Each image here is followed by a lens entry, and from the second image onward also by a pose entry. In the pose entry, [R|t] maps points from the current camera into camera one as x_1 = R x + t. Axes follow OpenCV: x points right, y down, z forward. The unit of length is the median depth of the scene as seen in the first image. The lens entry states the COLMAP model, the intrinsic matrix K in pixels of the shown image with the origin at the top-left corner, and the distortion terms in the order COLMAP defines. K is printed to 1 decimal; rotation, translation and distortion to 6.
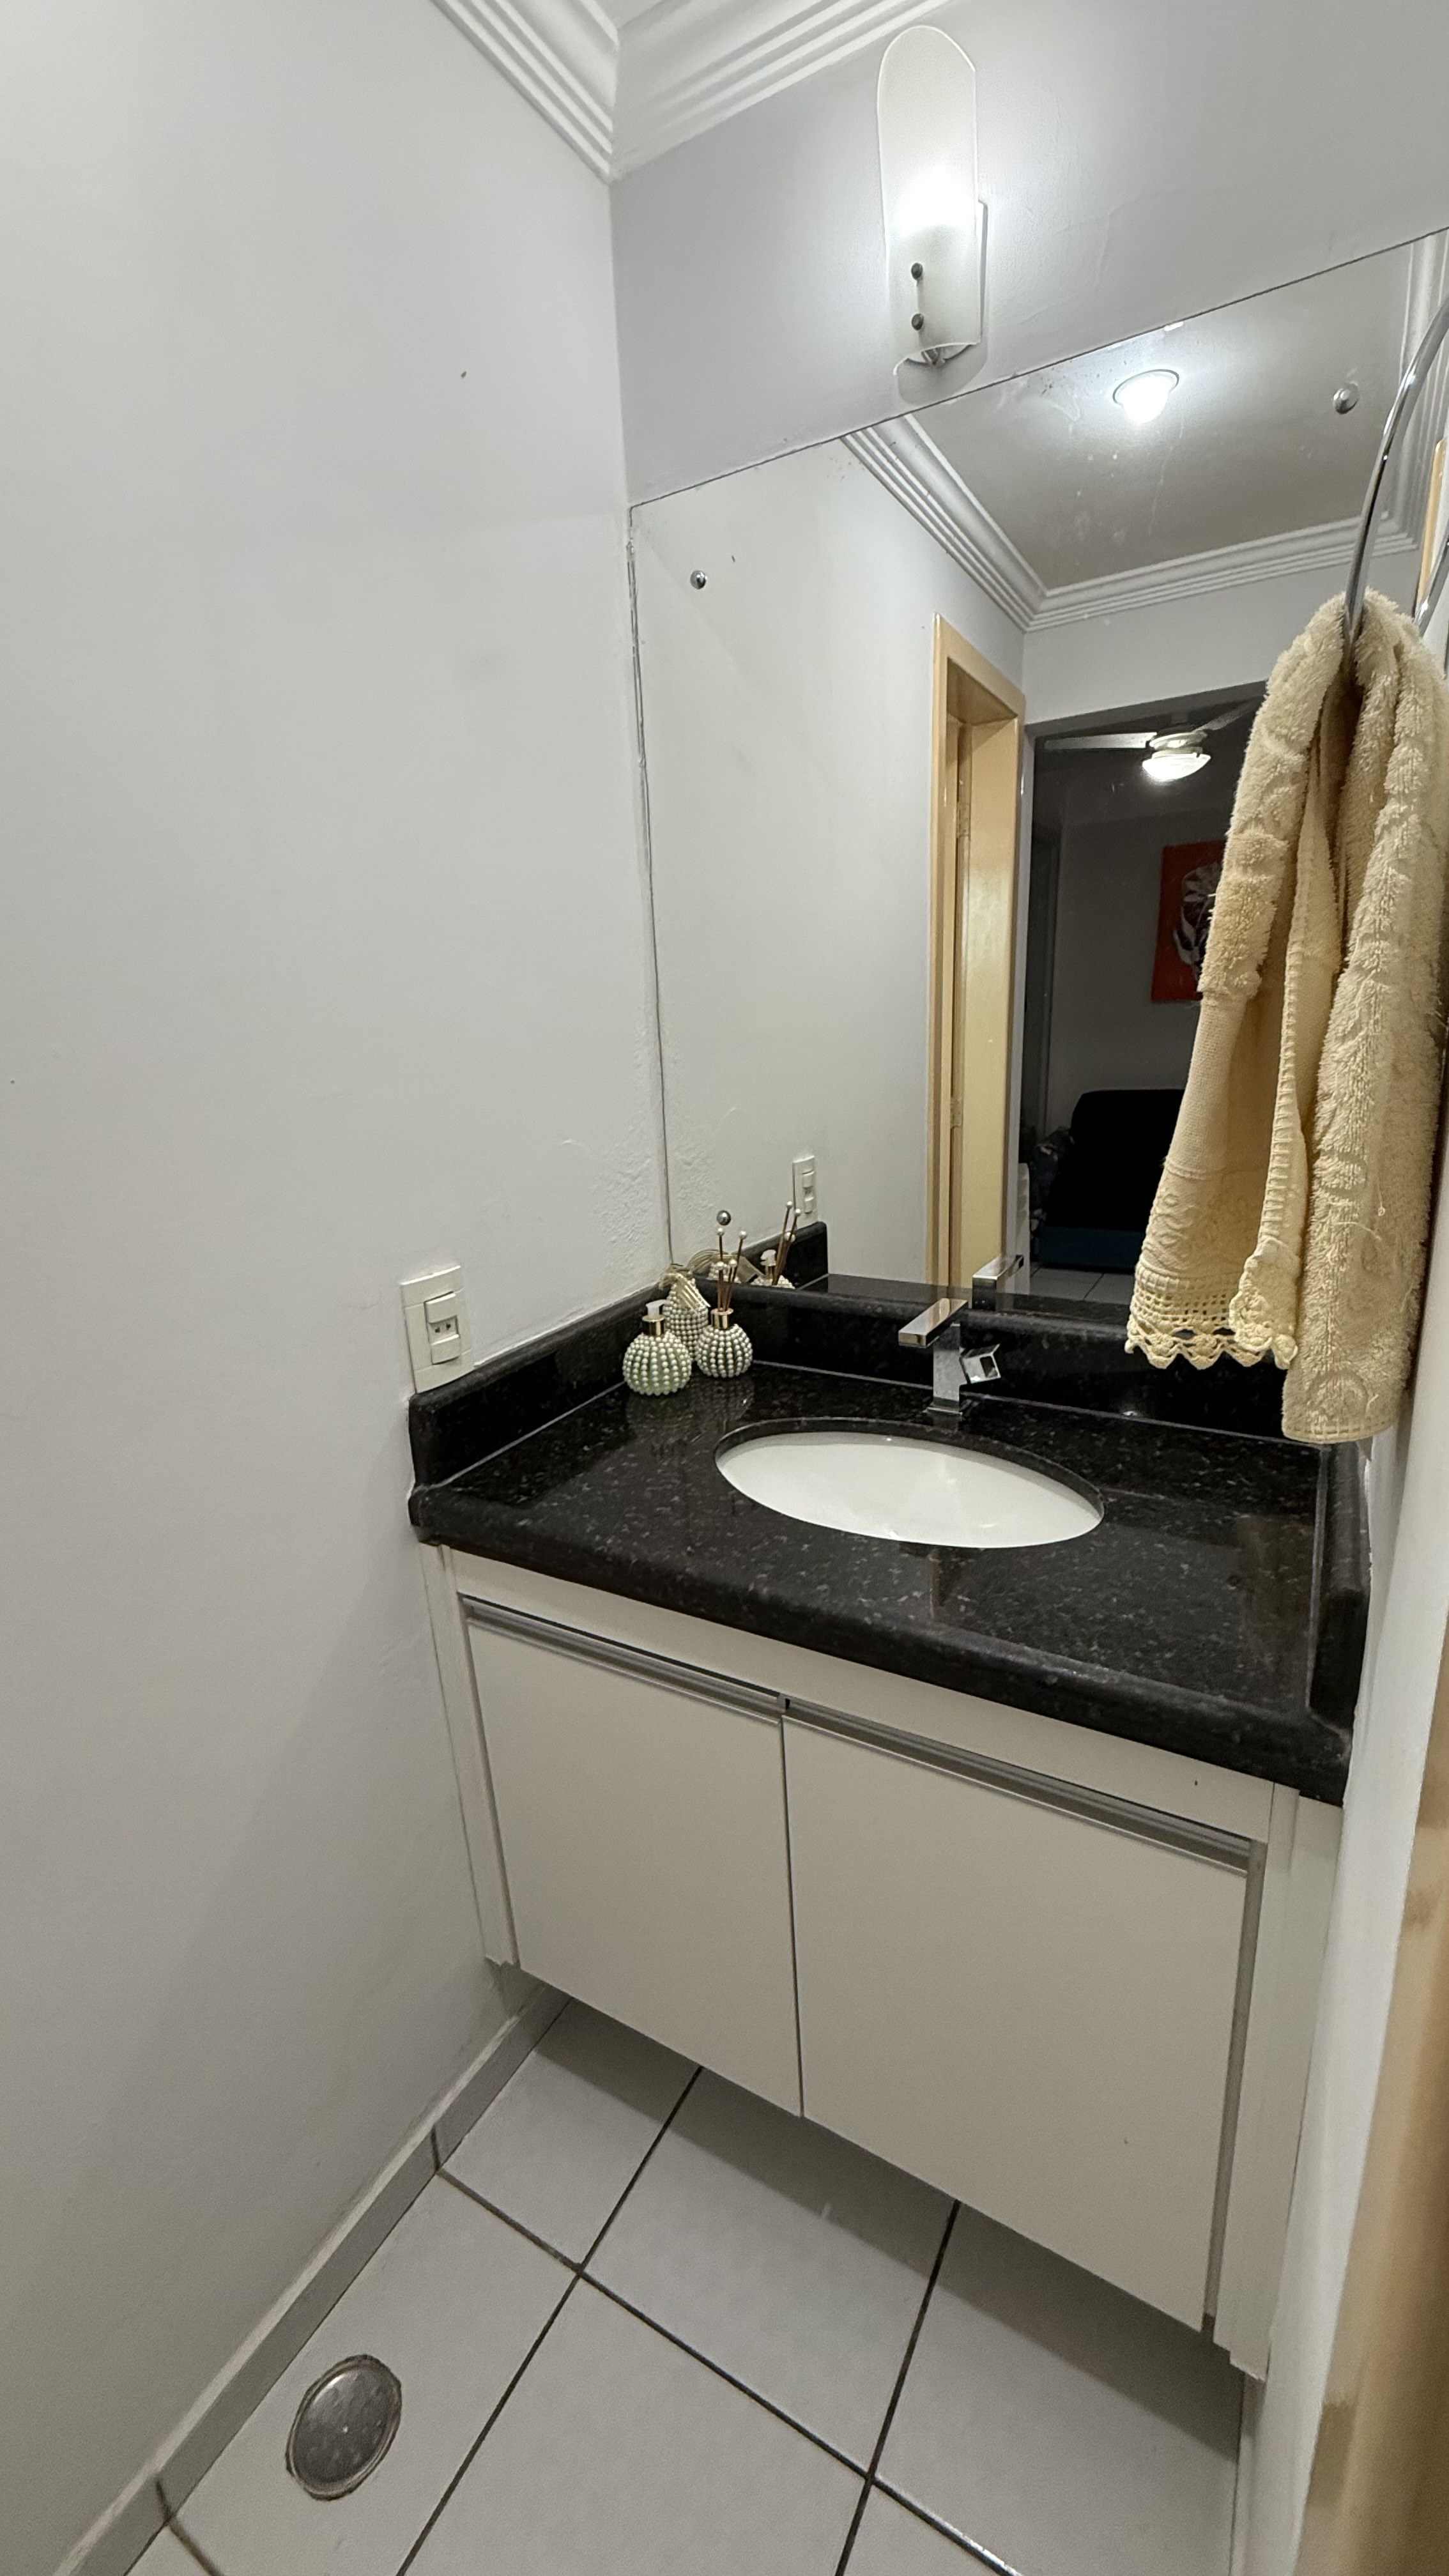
lens RADIAL K [[1029.4, 0, 724.5], [0, 1029.4, 1288.0], [0, 0, 1]] dist [-0.000572, -0.000089]
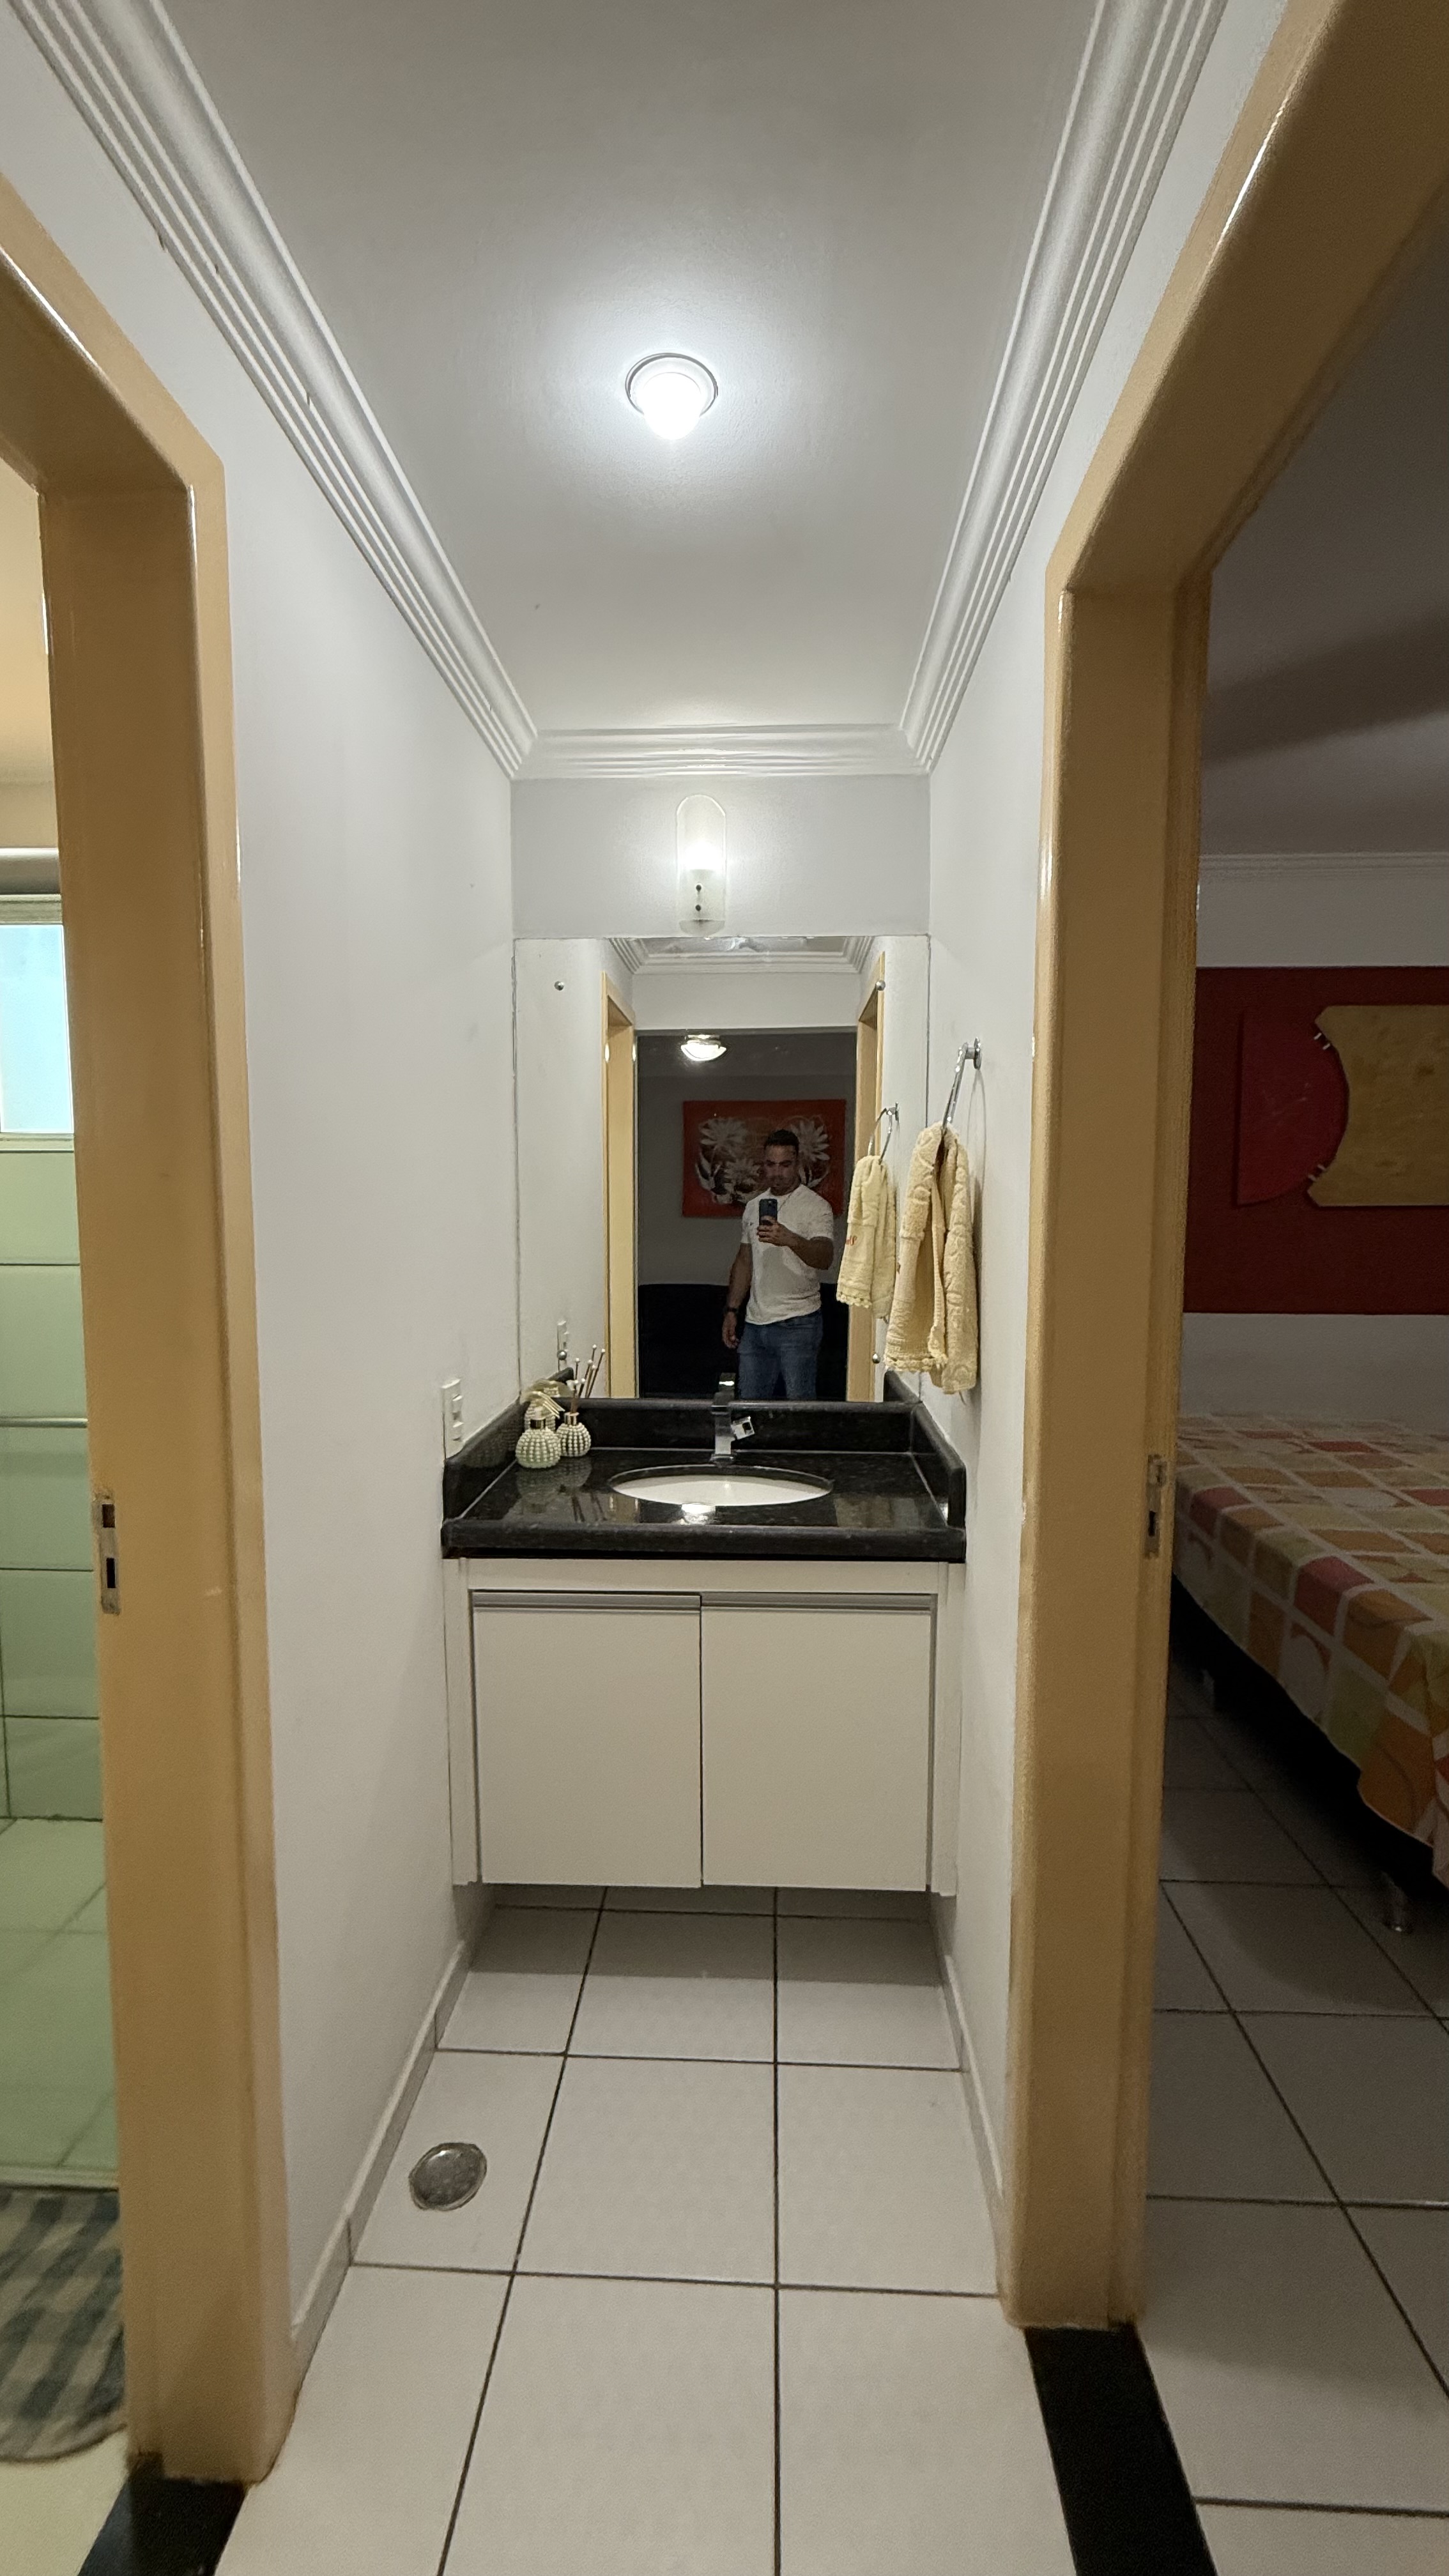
lens RADIAL K [[1029.4, 0, 724.5], [0, 1029.4, 1288.0], [0, 0, 1]] dist [-0.000572, -0.000089]
pose [[0.886969, 0.005223, 0.461800, -0.642437], [0.081454, 0.982491, -0.167558, 0.142624], [-0.454590, 0.186234, 0.871014, -0.612284]]
